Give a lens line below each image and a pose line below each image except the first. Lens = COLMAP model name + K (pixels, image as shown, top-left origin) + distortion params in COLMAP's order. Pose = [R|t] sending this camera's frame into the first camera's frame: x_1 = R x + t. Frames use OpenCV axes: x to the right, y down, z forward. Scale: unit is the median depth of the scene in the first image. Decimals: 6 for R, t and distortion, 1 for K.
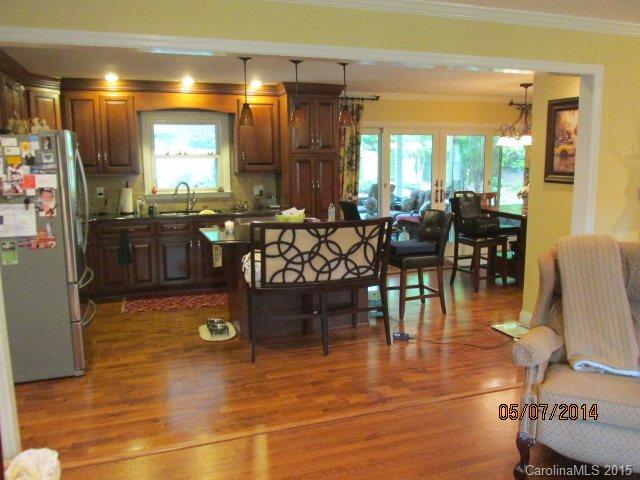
lens RADIAL K [[549.4, 0, 320.0], [0, 549.4, 240.0], [0, 0, 1]] dist [0.005718, 0.004808]
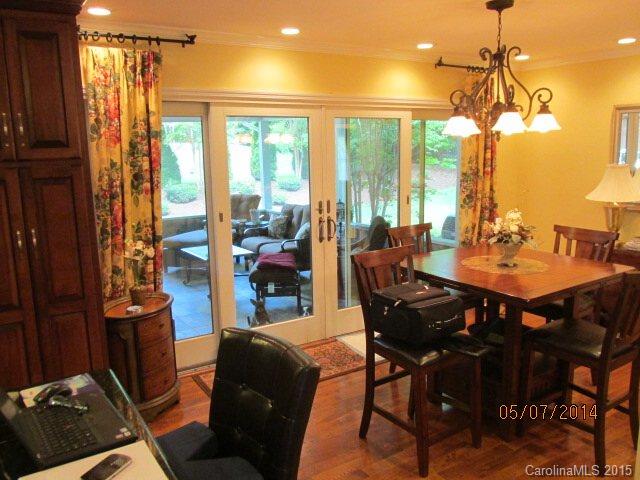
lens RADIAL K [[549.4, 0, 320.0], [0, 549.4, 240.0], [0, 0, 1]] dist [0.005718, 0.004808]
pose [[0.976978, -0.048041, 0.207862, 0.120146], [0.045633, 0.998824, 0.016367, -0.097989], [-0.208404, -0.006505, 0.978021, 0.574142]]
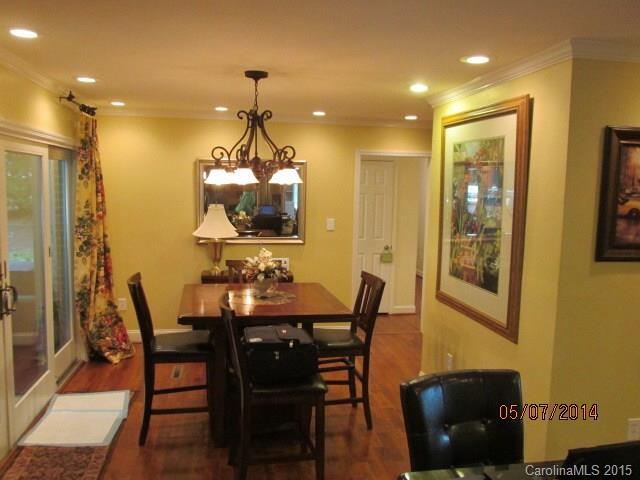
lens RADIAL K [[549.4, 0, 320.0], [0, 549.4, 240.0], [0, 0, 1]] dist [0.005718, 0.004808]
pose [[0.177694, -0.090815, 0.979886, -0.160732], [0.128902, 0.989302, 0.068312, -0.150632], [-0.975607, 0.114171, 0.187500, 0.855864]]
